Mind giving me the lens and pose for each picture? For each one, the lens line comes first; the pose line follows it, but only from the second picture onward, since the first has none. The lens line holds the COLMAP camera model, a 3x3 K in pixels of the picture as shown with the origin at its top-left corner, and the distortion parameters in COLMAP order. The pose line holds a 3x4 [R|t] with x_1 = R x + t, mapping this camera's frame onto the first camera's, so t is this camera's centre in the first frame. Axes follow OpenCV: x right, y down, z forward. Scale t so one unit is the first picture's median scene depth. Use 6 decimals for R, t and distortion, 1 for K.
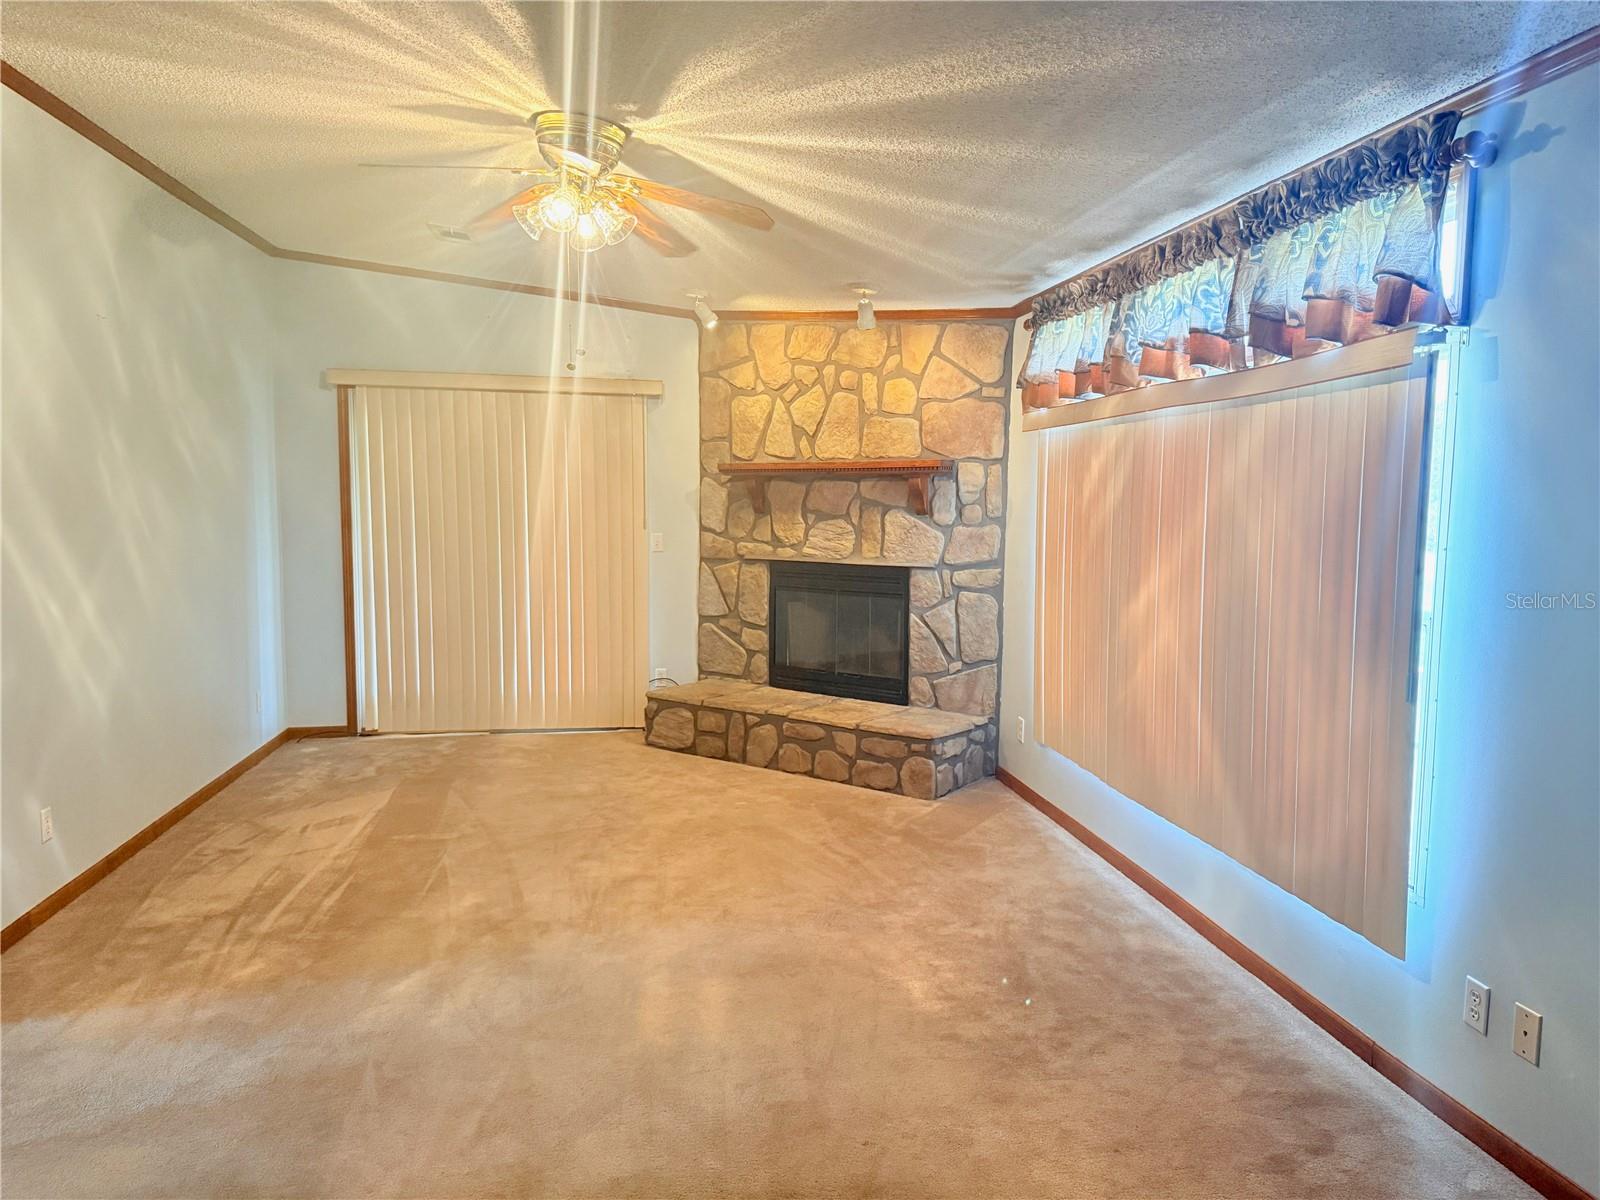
lens RADIAL K [[1105.9, 0, 768.0], [0, 1105.9, 627.8], [0, 0, 1]] dist [0.020472, -0.026310]
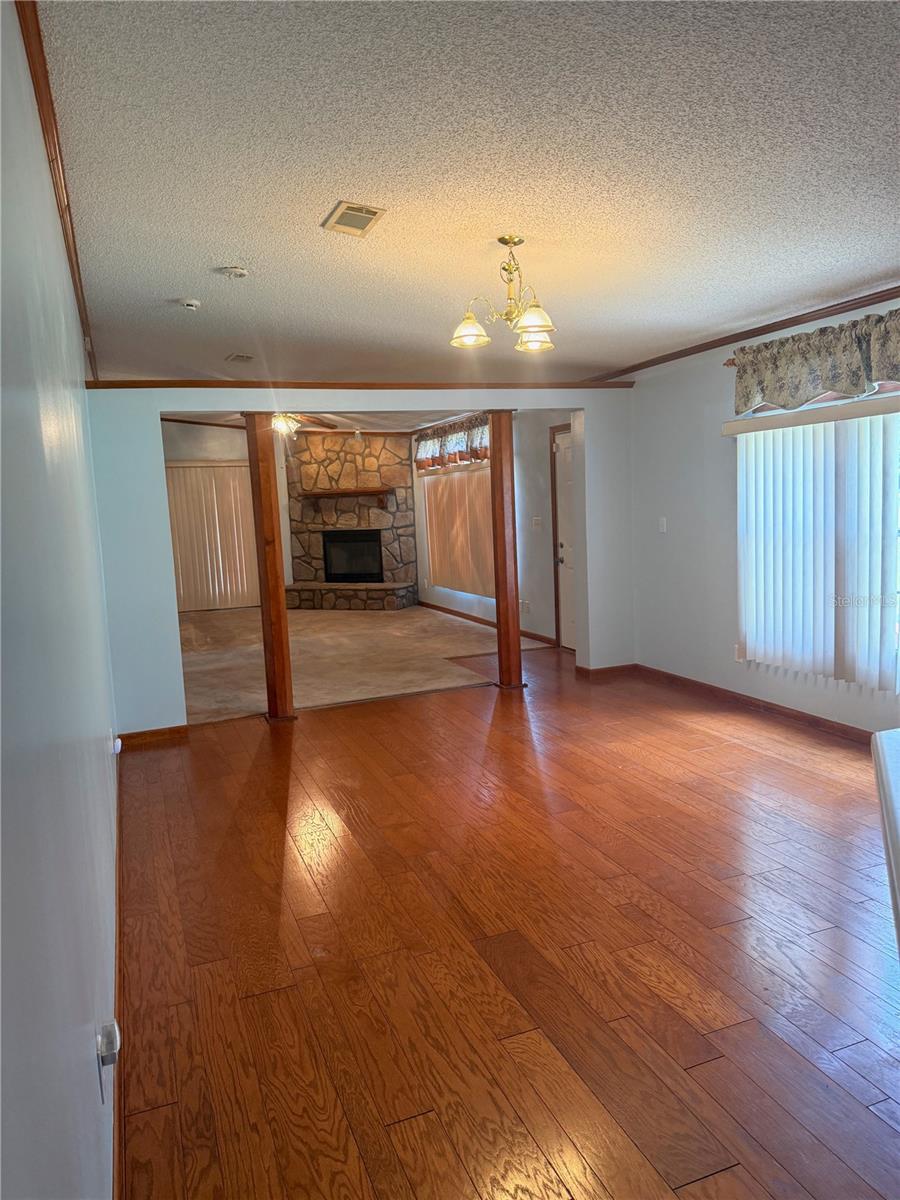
lens RADIAL K [[829.4, 0, 455.8], [0, 829.4, 595.5], [0, 0, 1]] dist [0.020472, -0.026310]
pose [[0.967443, -0.074365, 0.241917, -0.183161], [0.077652, 0.996972, -0.004070, 0.122255], [-0.240882, 0.022723, 0.970288, -0.932850]]
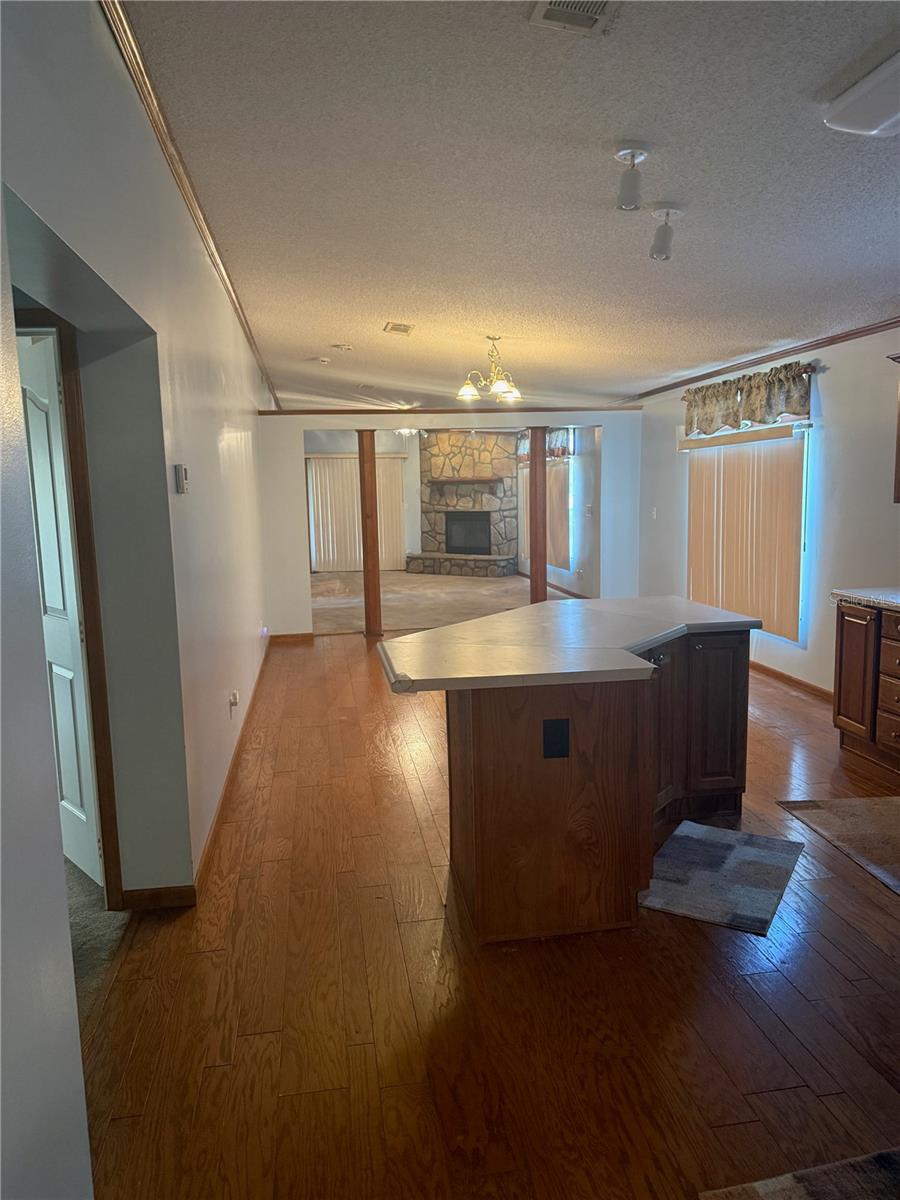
lens RADIAL K [[829.4, 0, 446.1], [0, 829.4, 606.6], [0, 0, 1]] dist [0.020472, -0.026310]
pose [[0.999291, -0.028459, 0.024655, -0.065090], [0.028014, 0.999442, 0.018206, 0.171986], [-0.025159, -0.017502, 0.999530, -1.383559]]
